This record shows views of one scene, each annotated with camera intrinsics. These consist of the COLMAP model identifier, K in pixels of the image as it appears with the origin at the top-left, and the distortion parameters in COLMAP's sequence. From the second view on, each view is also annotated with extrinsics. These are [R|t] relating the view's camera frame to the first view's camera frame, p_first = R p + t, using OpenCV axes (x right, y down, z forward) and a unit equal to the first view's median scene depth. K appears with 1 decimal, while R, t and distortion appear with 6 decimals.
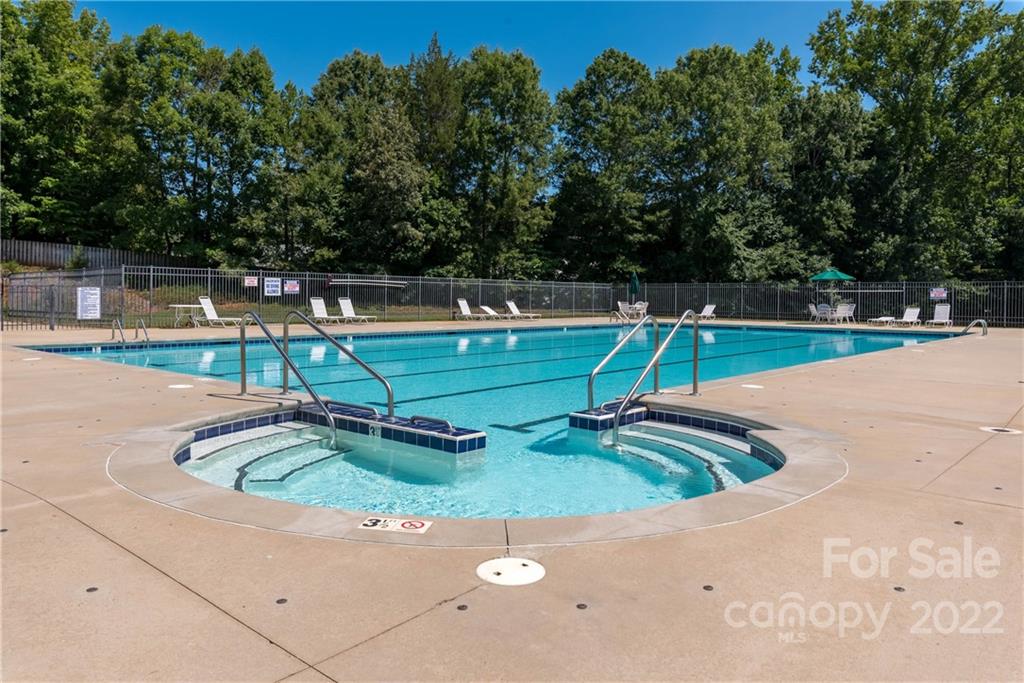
lens RADIAL K [[708.7, 0, 513.6], [0, 708.7, 324.6], [0, 0, 1]] dist [-0.003811, -0.000140]
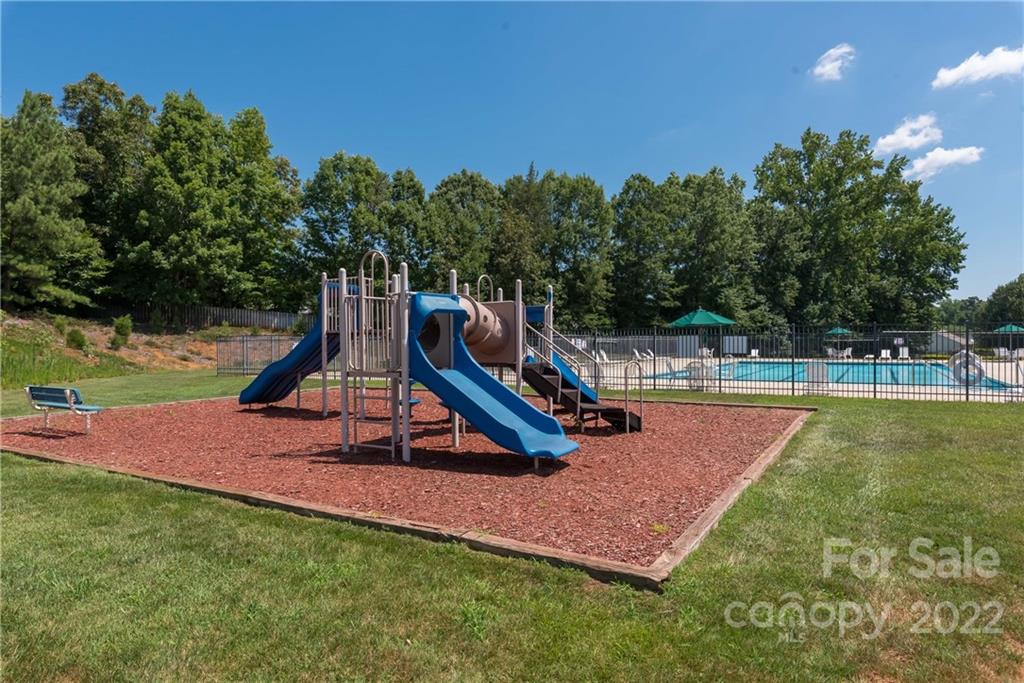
lens RADIAL K [[627.3, 0, 517.8], [0, 627.3, 361.7], [0, 0, 1]] dist [-0.000596, -0.000346]
pose [[0.981152, -0.022157, 0.191962, -0.391878], [0.023287, 0.999722, -0.003633, -0.005604], [-0.191828, 0.008035, 0.981396, -0.223161]]
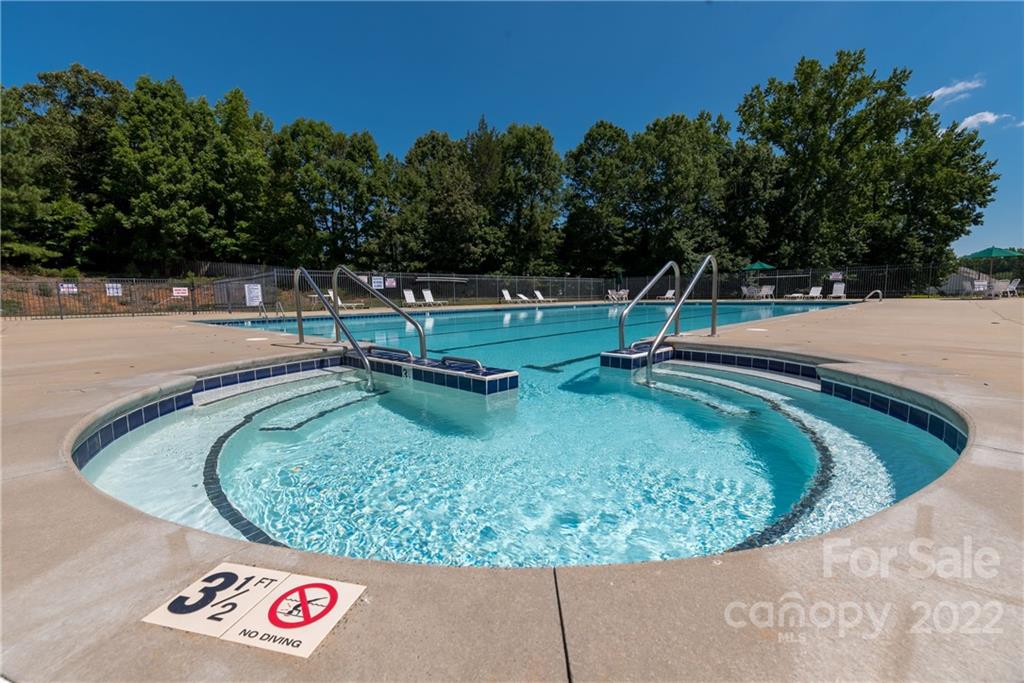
lens RADIAL K [[431.2, 0, 514.7], [0, 431.2, 353.7], [0, 0, 1]] dist [-0.001271, -0.000200]
pose [[0.998121, -0.019931, -0.057935, -0.001176], [0.025368, 0.995184, 0.094682, 0.008310], [0.055769, -0.095974, 0.993820, 0.048708]]
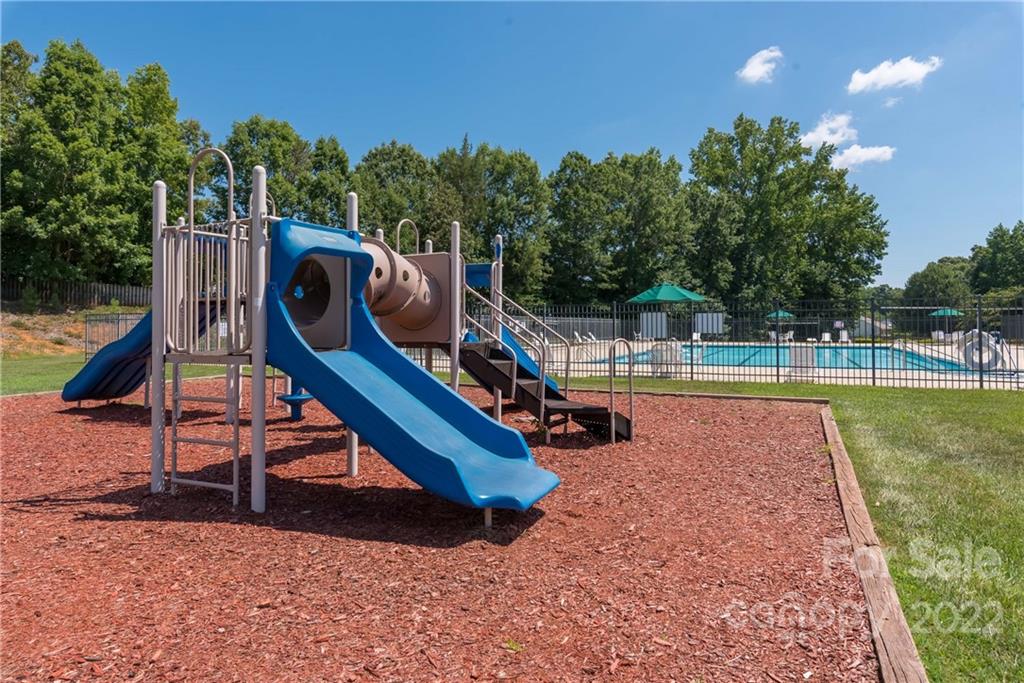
lens RADIAL K [[635.4, 0, 518.1], [0, 635.4, 314.4], [0, 0, 1]] dist [0.003229, -0.000581]
pose [[0.954985, -0.007792, 0.296553, -0.381533], [0.024111, 0.998387, -0.051410, -0.004483], [-0.295674, 0.056246, 0.953632, -0.166220]]
